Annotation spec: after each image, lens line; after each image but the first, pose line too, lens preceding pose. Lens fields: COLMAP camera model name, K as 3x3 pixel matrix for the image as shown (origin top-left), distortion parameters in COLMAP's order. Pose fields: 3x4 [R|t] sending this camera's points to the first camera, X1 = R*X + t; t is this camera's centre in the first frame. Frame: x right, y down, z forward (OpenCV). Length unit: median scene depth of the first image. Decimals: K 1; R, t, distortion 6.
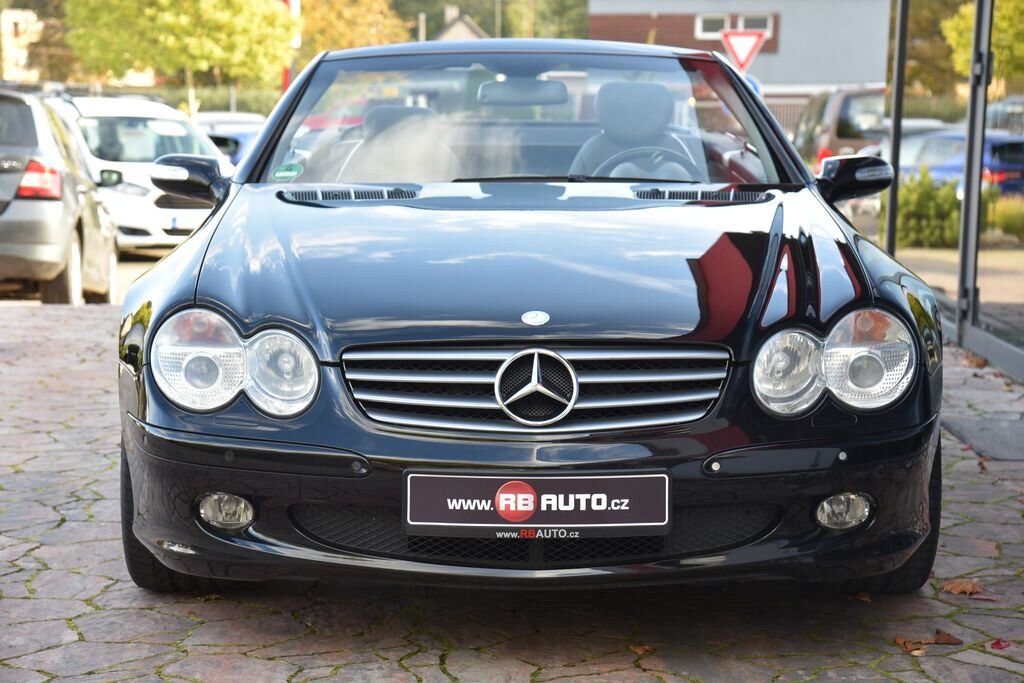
lens RADIAL K [[2286.5, 0, 512.0], [0, 2286.5, 341.5], [0, 0, 1]] dist [0.514023, 0.117737]
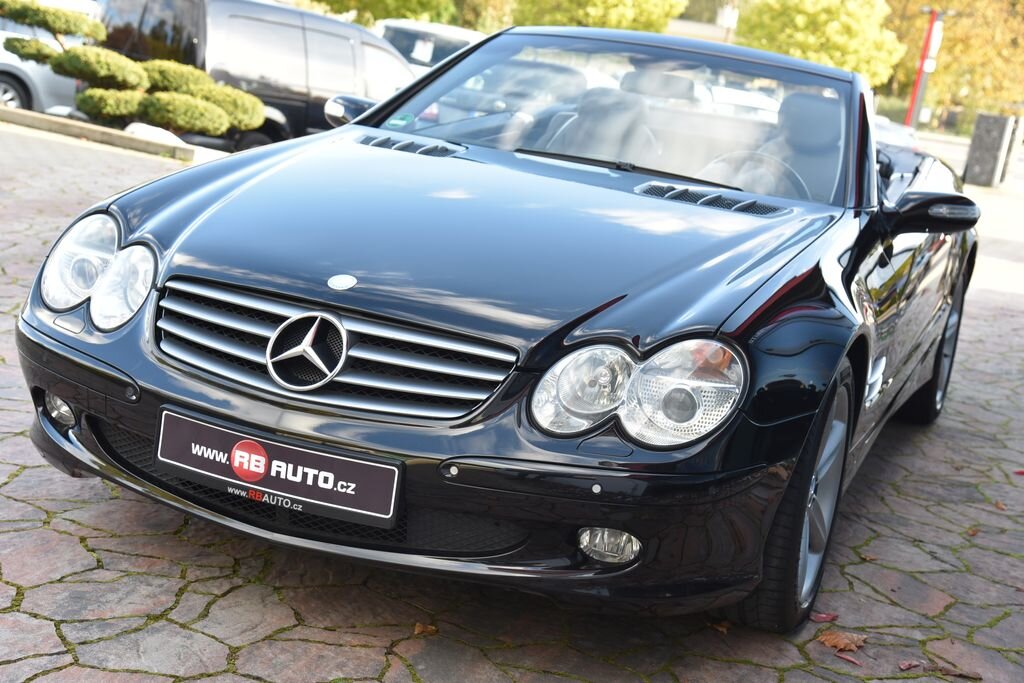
lens RADIAL K [[1568.1, 0, 510.0], [0, 1568.1, 359.2], [0, 0, 1]] dist [0.302554, 0.052000]
pose [[0.920474, 0.202766, -0.334087, 0.319570], [-0.182793, 0.978974, 0.090536, -0.053897], [0.345420, -0.022267, 0.938184, 0.403777]]
